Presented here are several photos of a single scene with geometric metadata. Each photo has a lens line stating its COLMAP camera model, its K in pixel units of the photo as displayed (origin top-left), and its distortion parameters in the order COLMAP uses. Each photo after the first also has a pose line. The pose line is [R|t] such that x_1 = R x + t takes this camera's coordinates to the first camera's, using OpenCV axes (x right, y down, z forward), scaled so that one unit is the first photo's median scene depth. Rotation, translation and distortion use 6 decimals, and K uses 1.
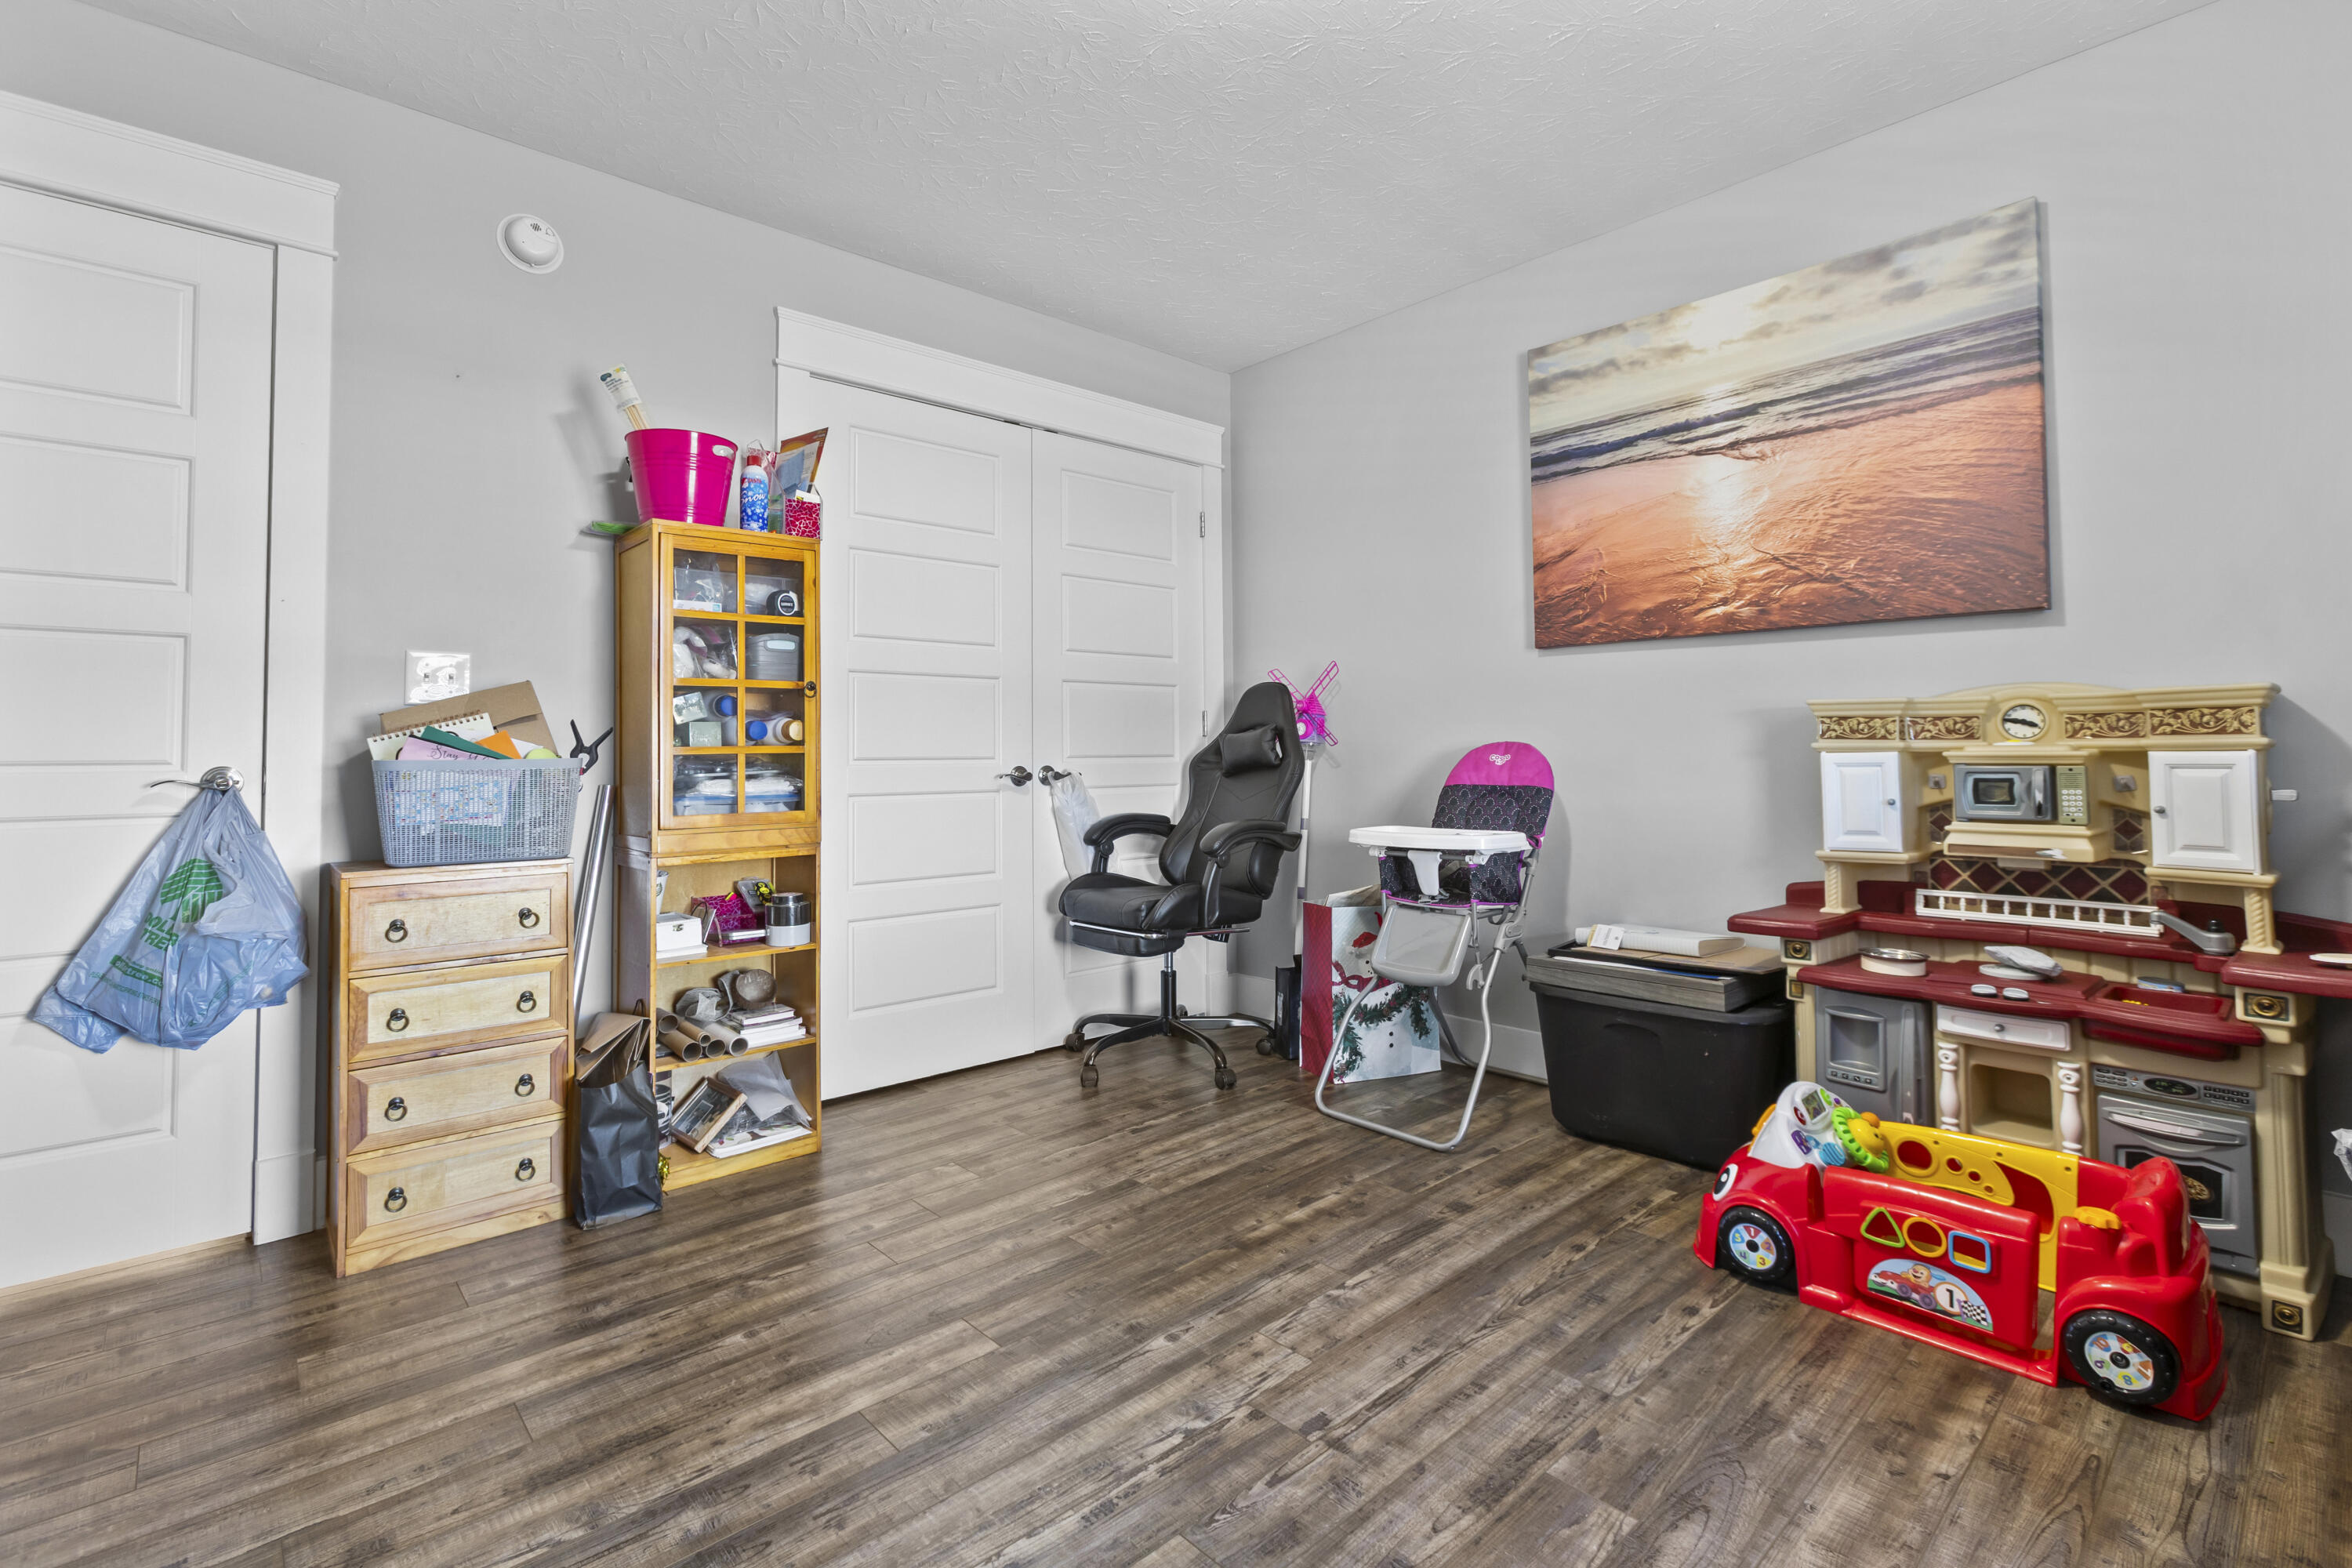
lens RADIAL K [[1054.8, 0, 1148.6], [0, 1054.8, 720.6], [0, 0, 1]] dist [-0.009229, 0.001536]
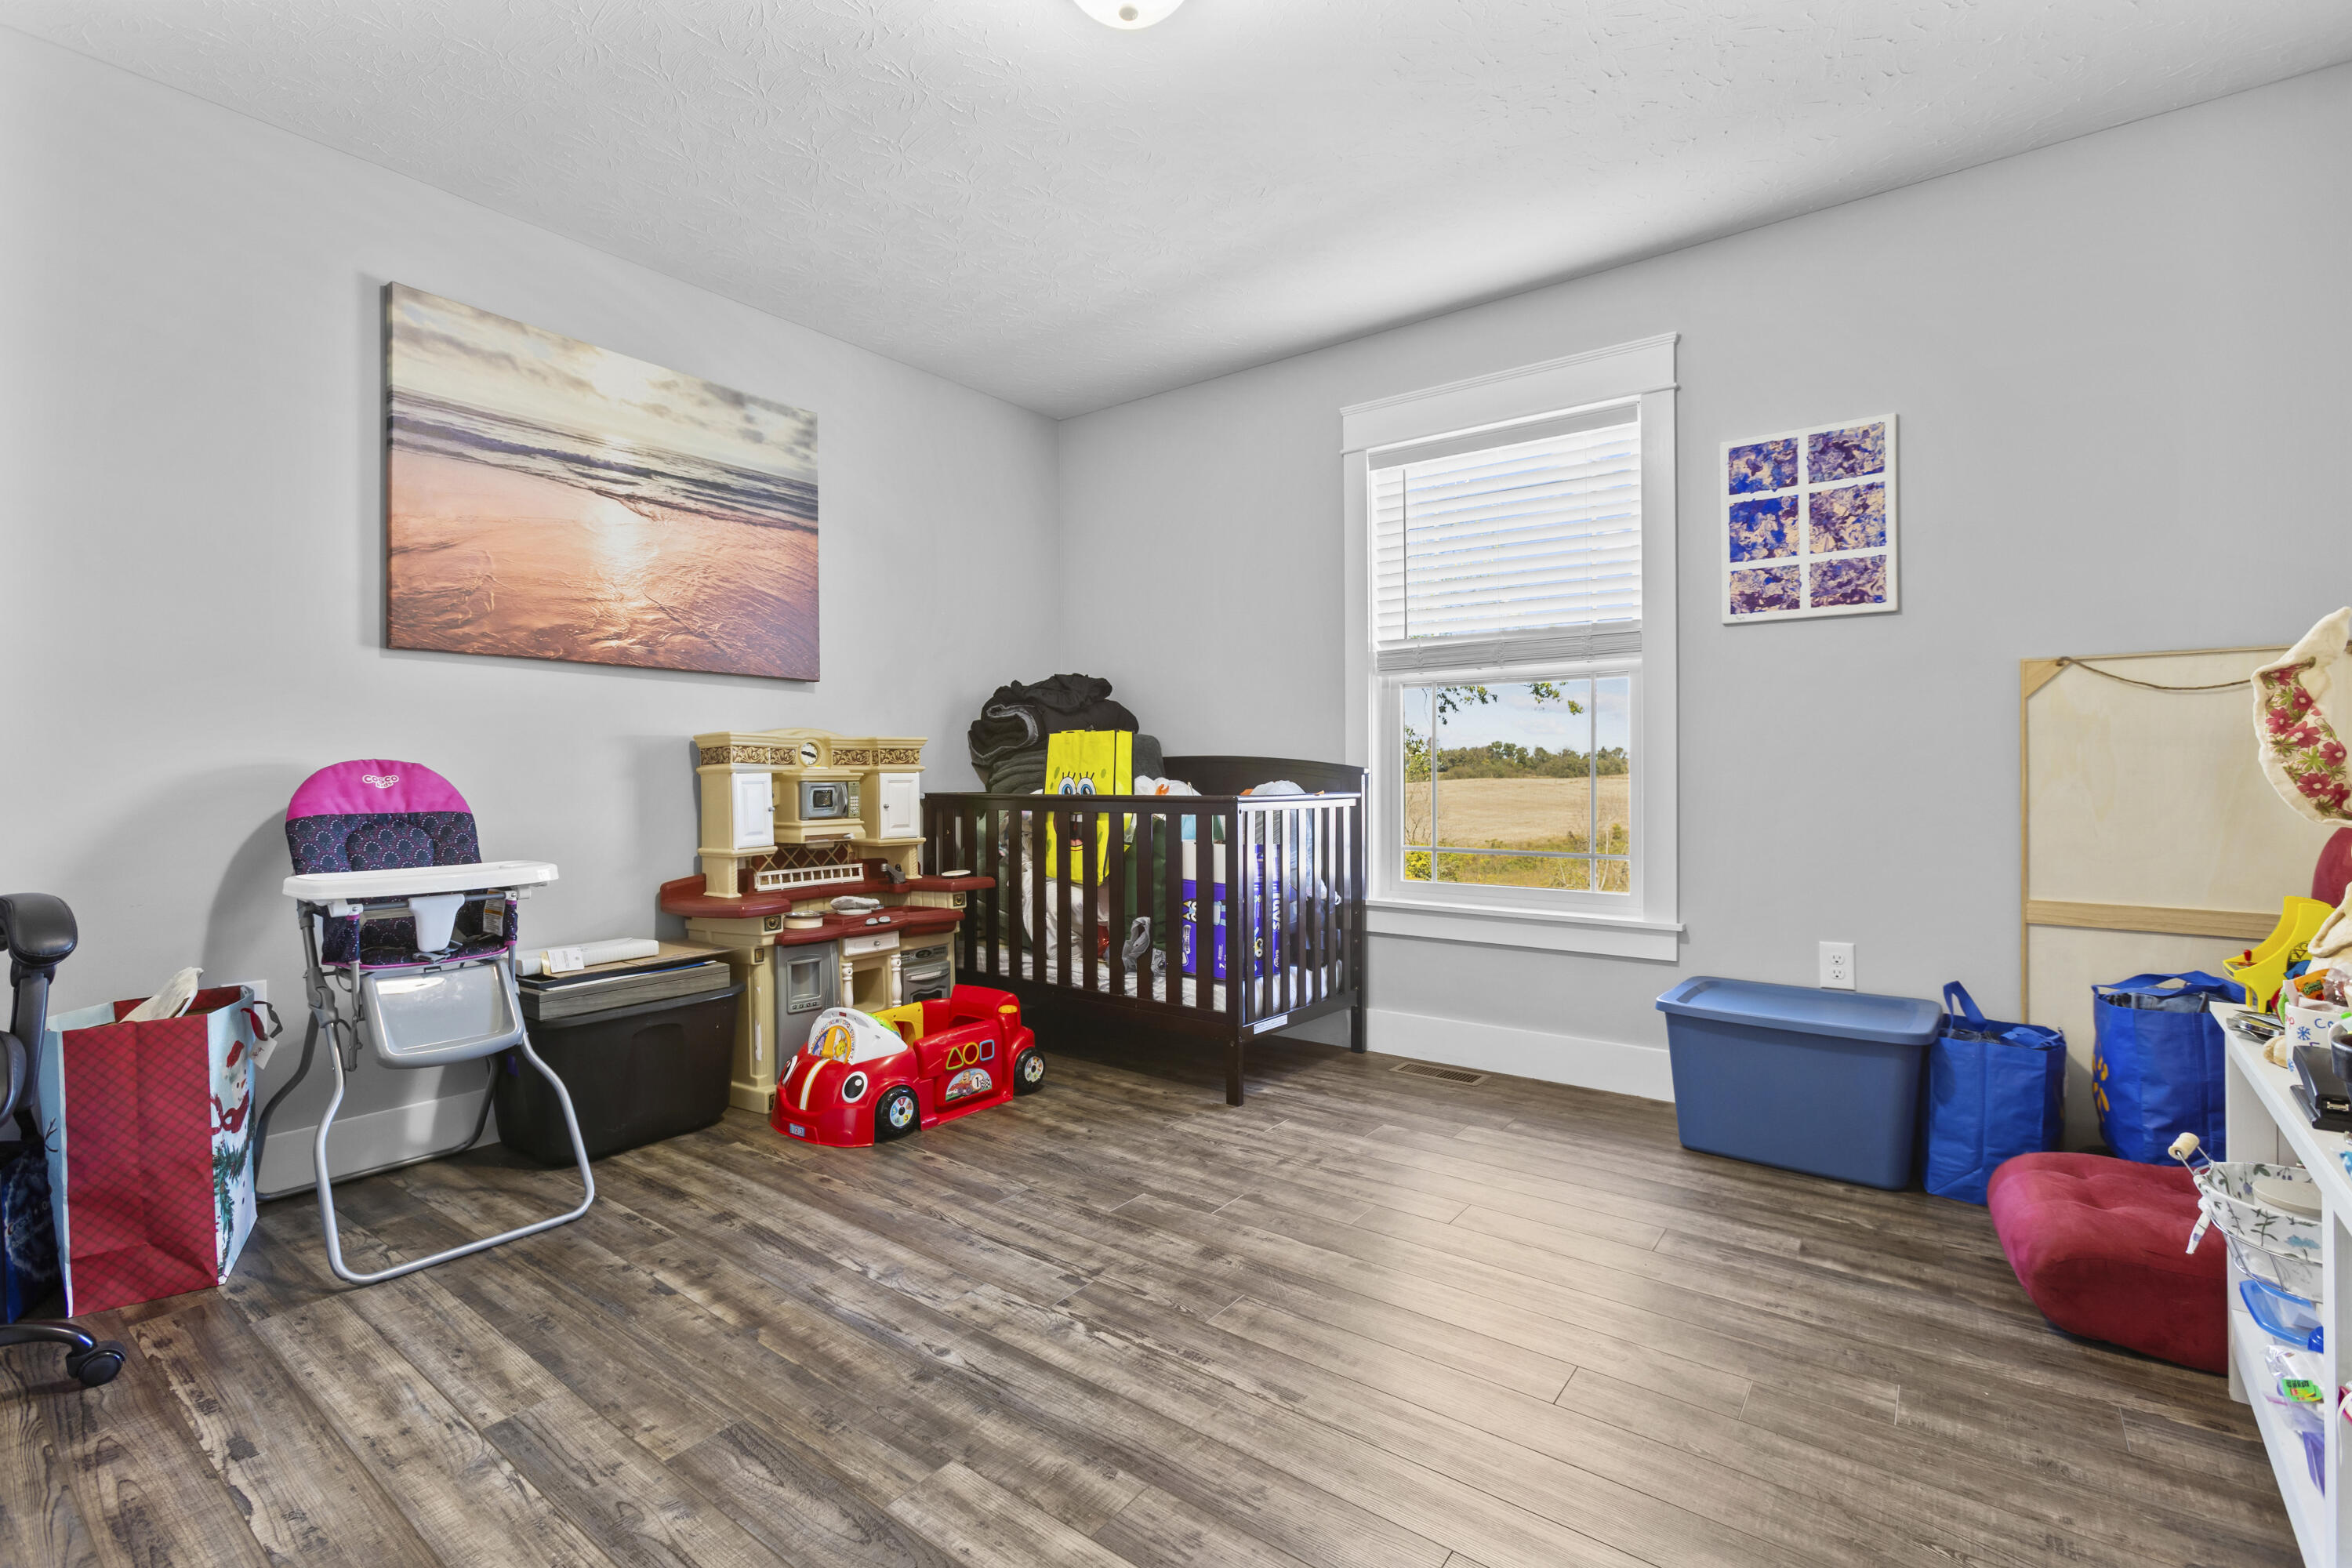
lens RADIAL K [[1054.8, 0, 1174.2], [0, 1054.8, 781.0], [0, 0, 1]] dist [-0.009229, 0.001536]
pose [[-0.189669, -0.000707, 0.981848, -0.750069], [-0.025940, 0.999654, -0.004291, 0.032151], [-0.981505, -0.026283, -0.189621, 0.741287]]
